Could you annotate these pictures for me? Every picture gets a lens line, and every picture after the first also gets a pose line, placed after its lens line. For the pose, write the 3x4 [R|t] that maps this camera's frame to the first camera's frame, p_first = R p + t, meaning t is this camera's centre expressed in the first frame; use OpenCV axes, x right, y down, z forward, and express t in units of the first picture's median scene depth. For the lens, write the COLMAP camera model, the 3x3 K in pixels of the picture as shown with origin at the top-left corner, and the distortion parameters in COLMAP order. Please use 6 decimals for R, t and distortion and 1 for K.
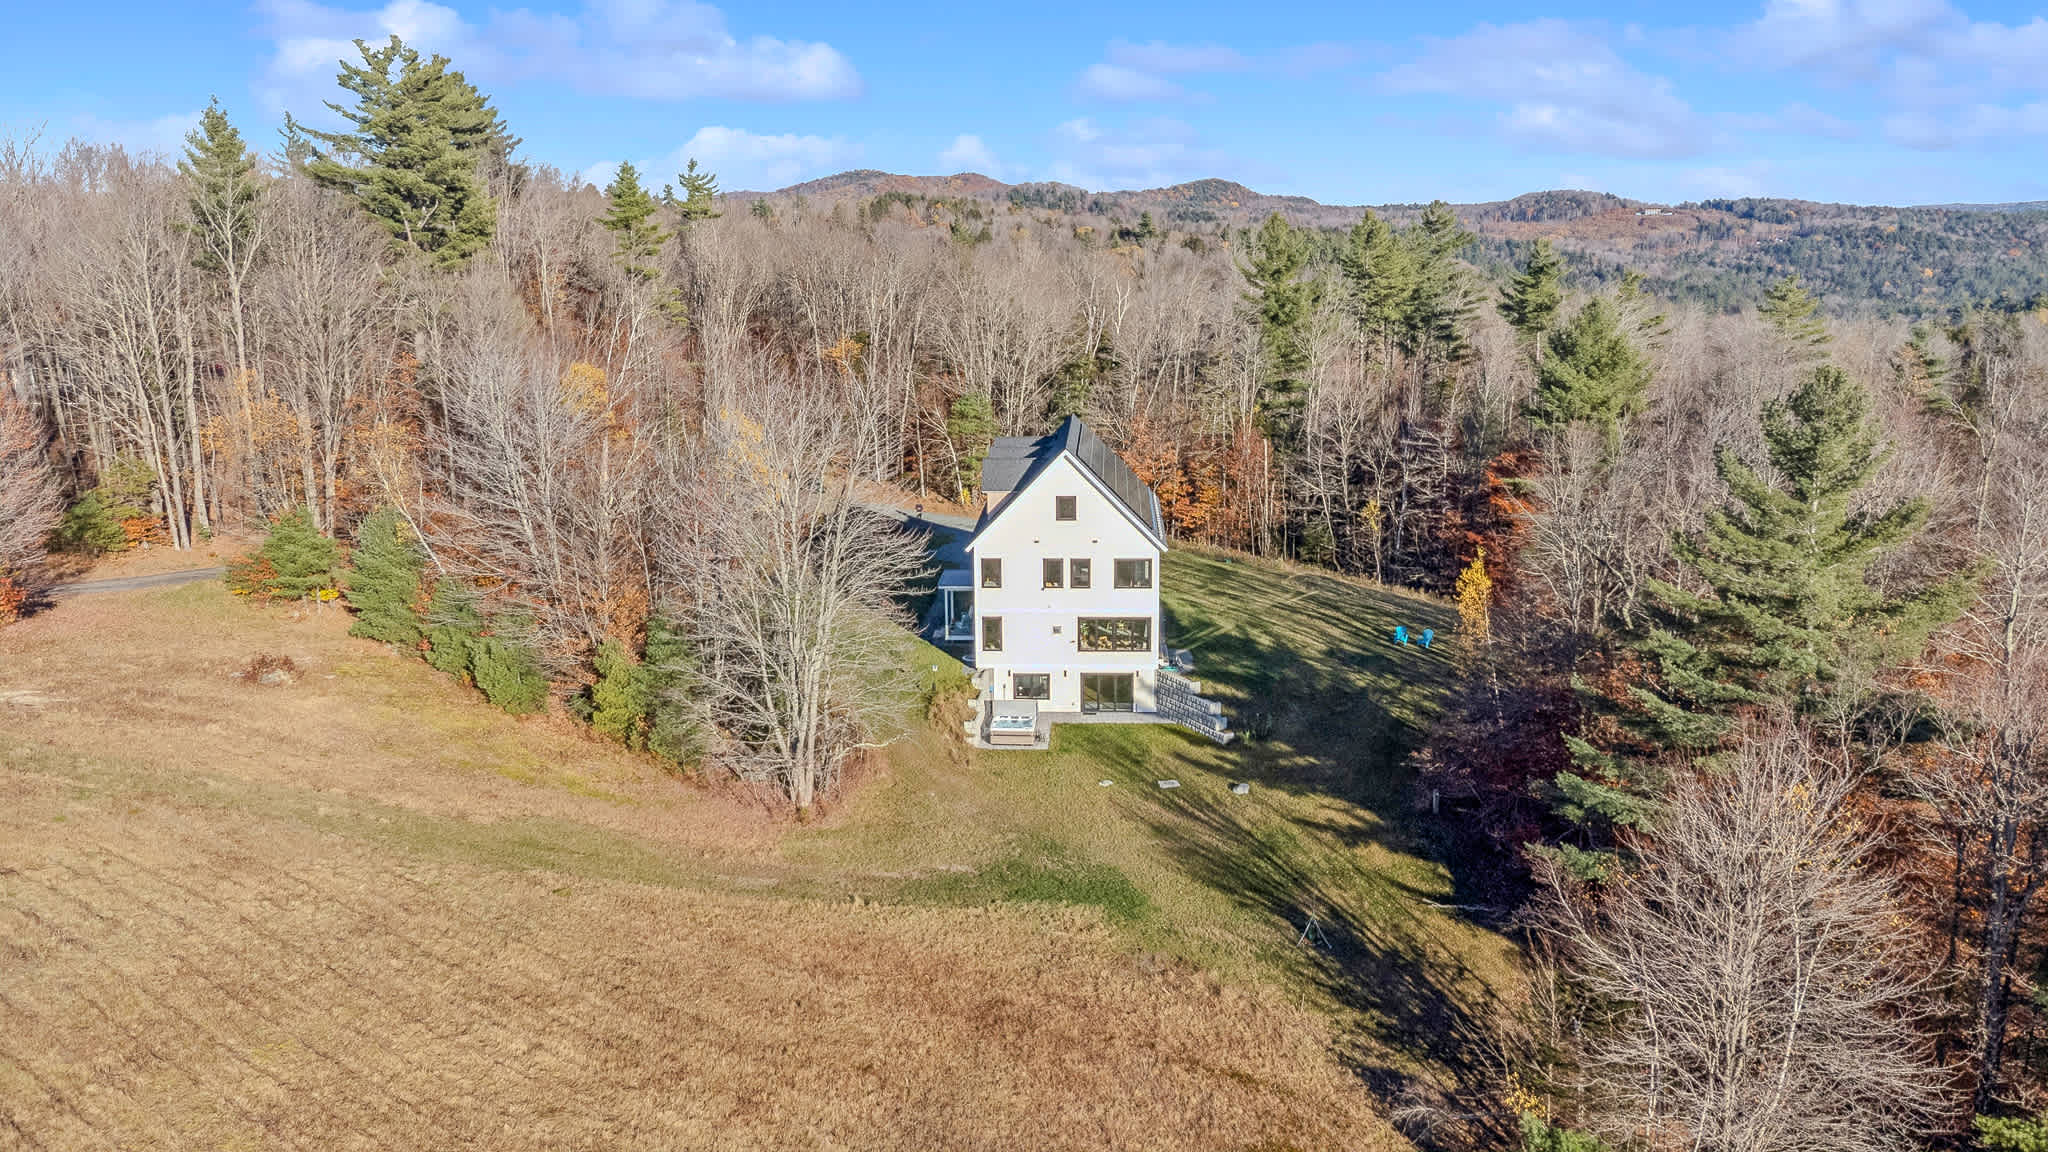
lens RADIAL K [[1514.1, 0, 993.4], [0, 1514.1, 587.7], [0, 0, 1]] dist [-0.001190, 0.055260]
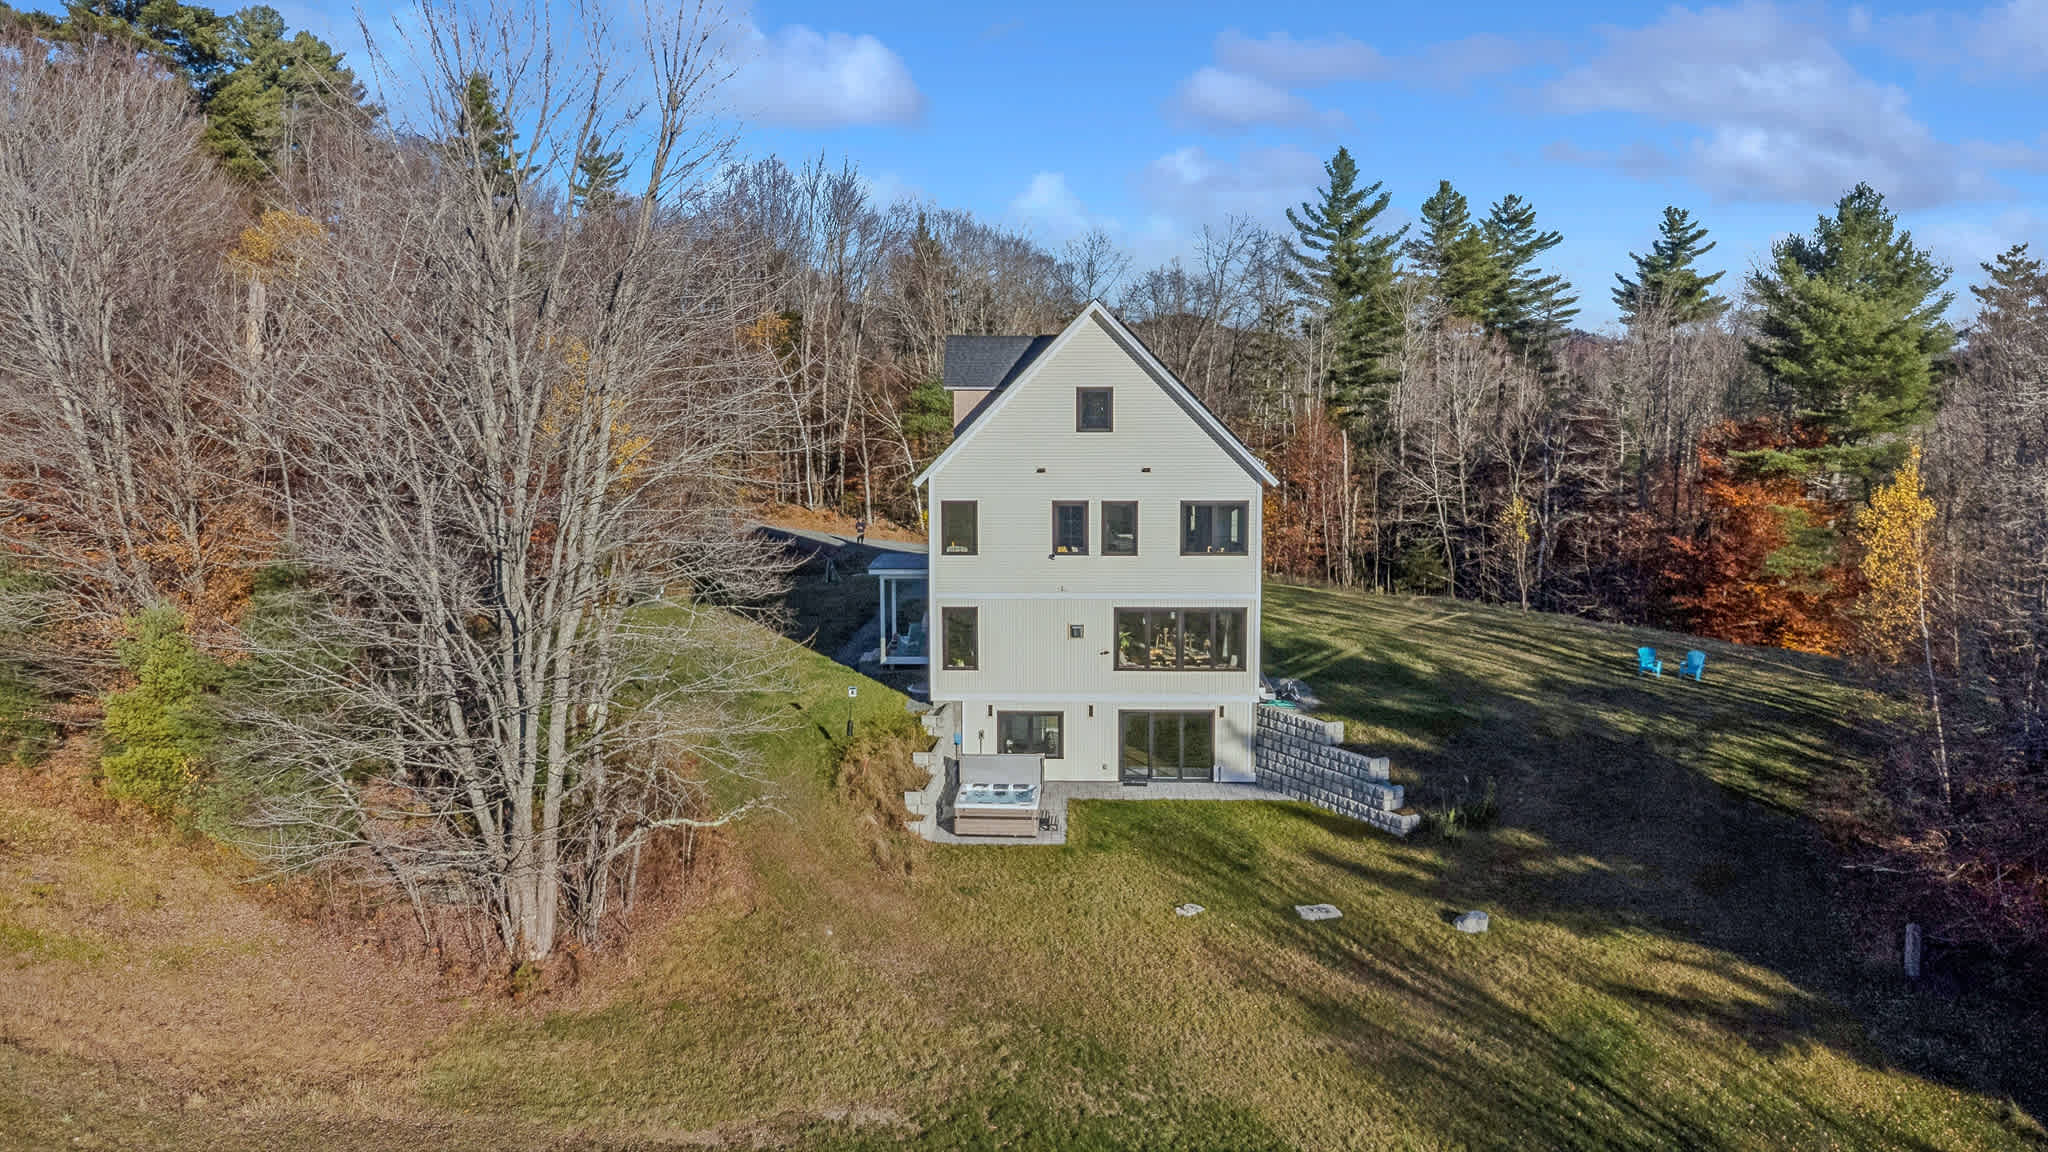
lens RADIAL K [[1514.1, 0, 1019.1], [0, 1514.1, 573.7], [0, 0, 1]] dist [-0.001190, 0.055260]
pose [[0.999365, 0.006833, 0.034984, 0.001391], [-0.003321, 0.995035, -0.099474, 0.065029], [-0.035490, 0.099295, 0.994425, 0.468004]]
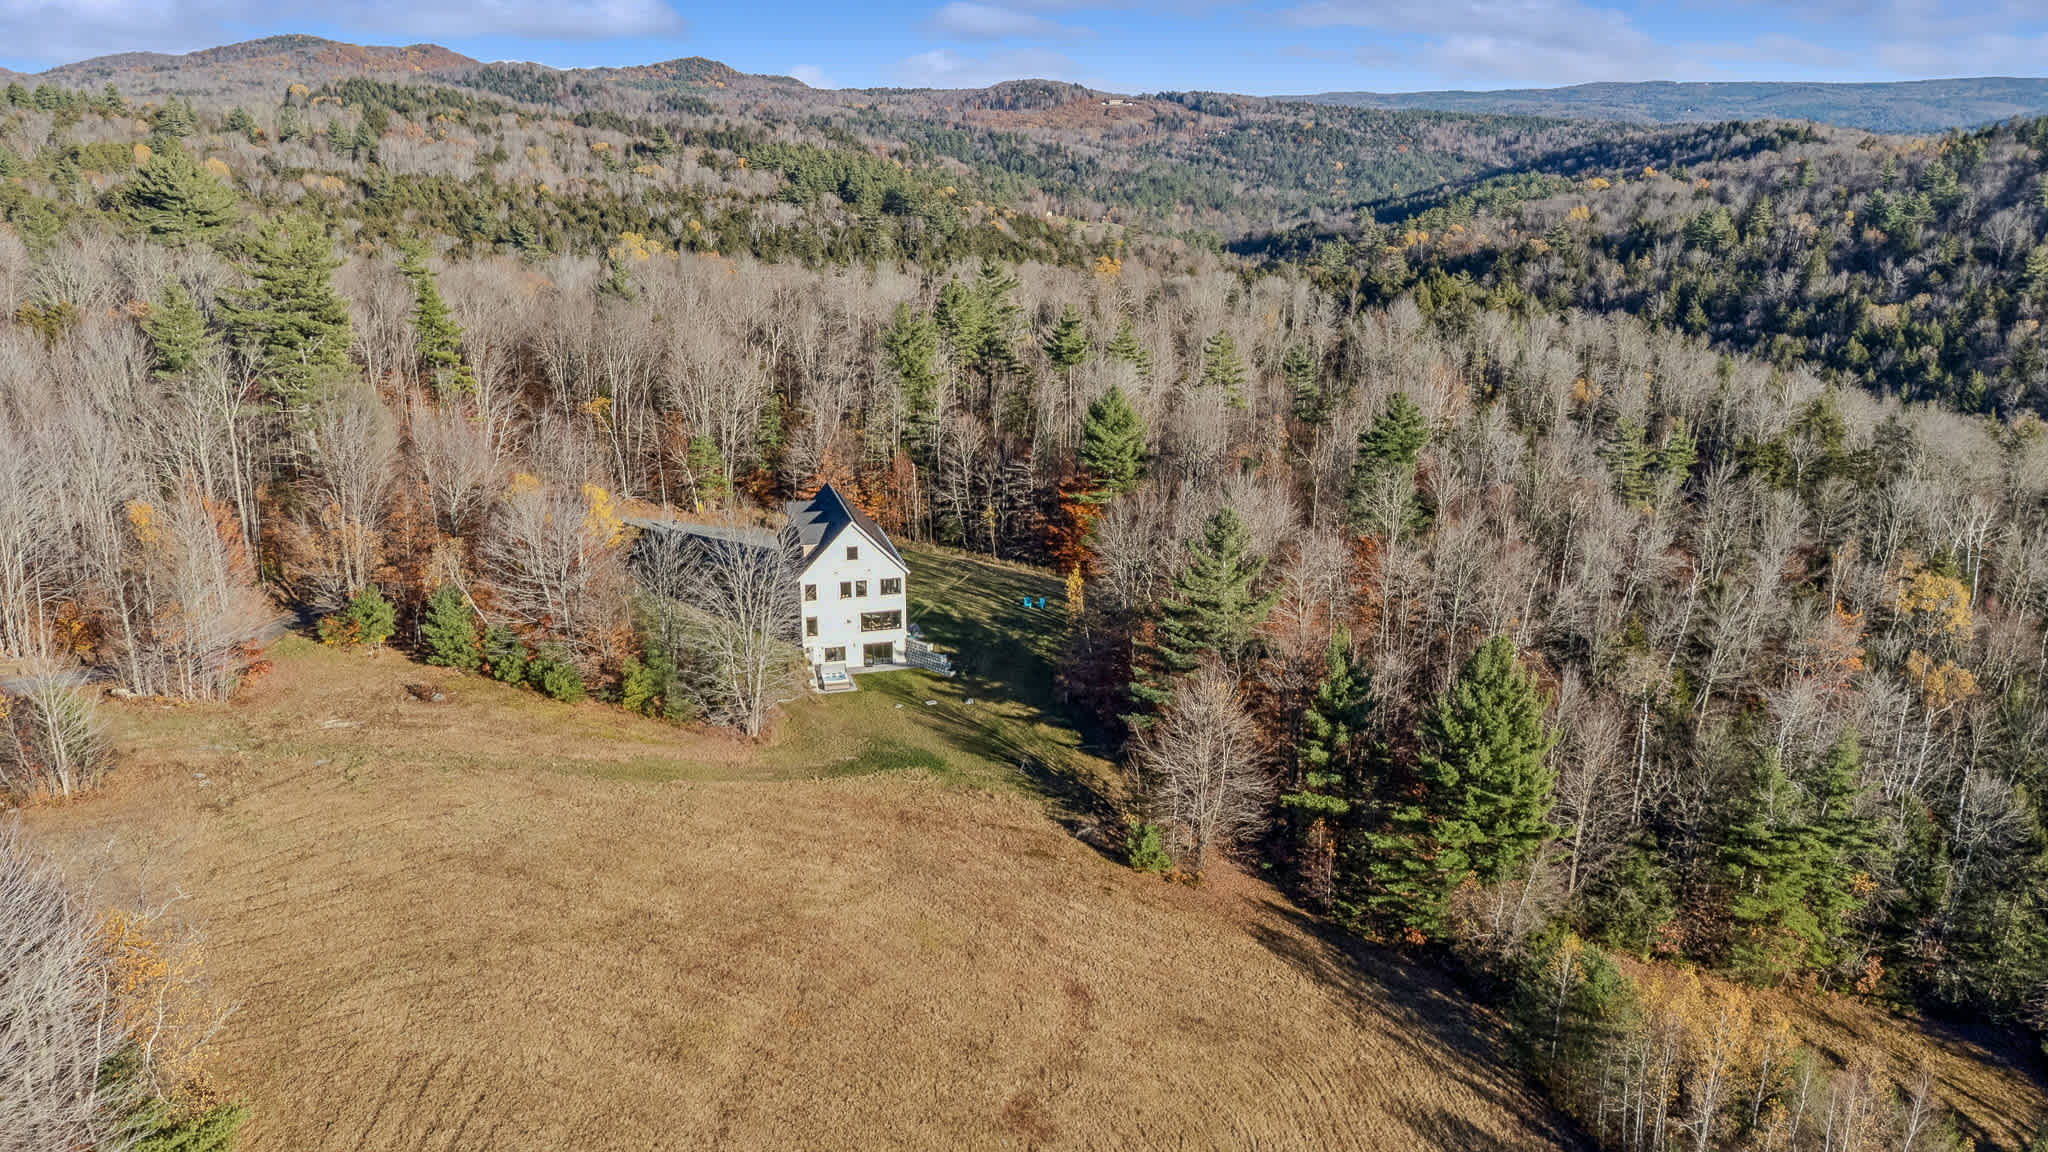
lens RADIAL K [[1514.1, 0, 1021.3], [0, 1514.1, 589.8], [0, 0, 1]] dist [-0.001190, 0.055260]
pose [[0.942649, -0.082764, 0.323361, -0.349037], [0.058799, 0.994796, 0.083208, -0.149483], [-0.328565, -0.059423, 0.942610, -0.747079]]
